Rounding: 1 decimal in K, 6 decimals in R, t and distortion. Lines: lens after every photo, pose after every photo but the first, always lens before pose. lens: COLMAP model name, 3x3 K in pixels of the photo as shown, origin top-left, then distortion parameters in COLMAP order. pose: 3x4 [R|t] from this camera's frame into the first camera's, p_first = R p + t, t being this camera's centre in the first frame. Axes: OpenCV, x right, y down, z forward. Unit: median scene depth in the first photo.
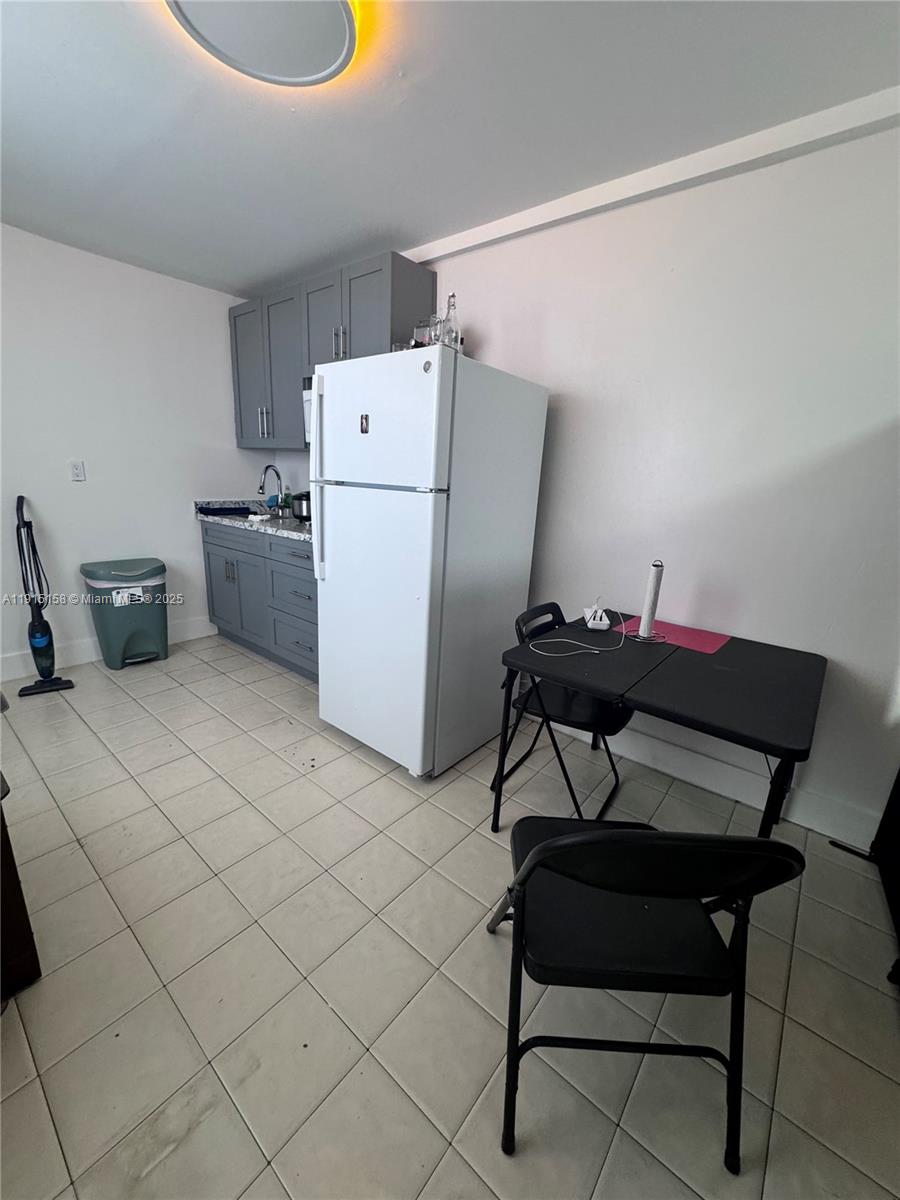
lens RADIAL K [[473.5, 0, 454.8], [0, 473.5, 600.4], [0, 0, 1]] dist [-0.004938, 0.000837]
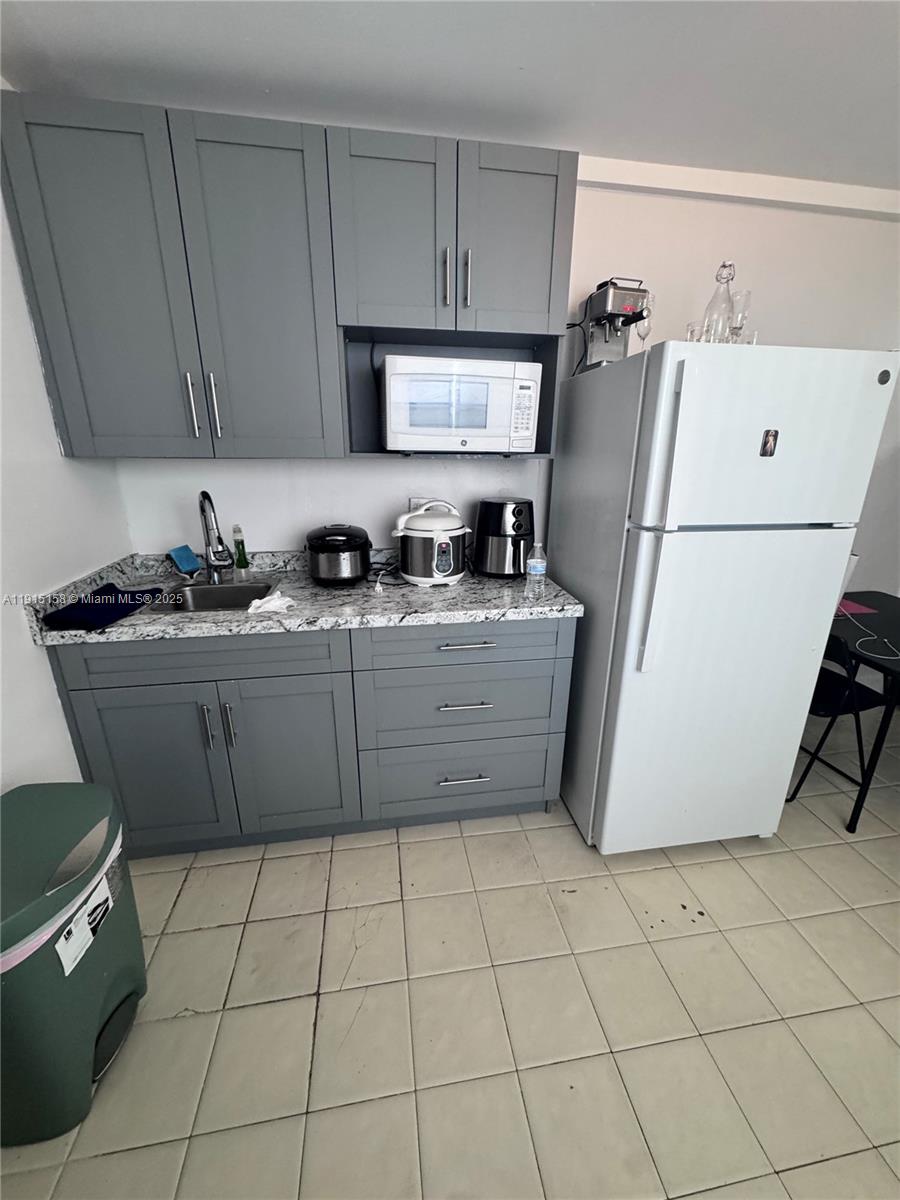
lens RADIAL K [[473.5, 0, 443.0], [0, 473.5, 595.1], [0, 0, 1]] dist [-0.004938, 0.000837]
pose [[0.669592, -0.275492, 0.689747, -0.946607], [0.215995, 0.960756, 0.174053, -0.341147], [-0.710629, 0.032437, 0.702819, 0.764719]]
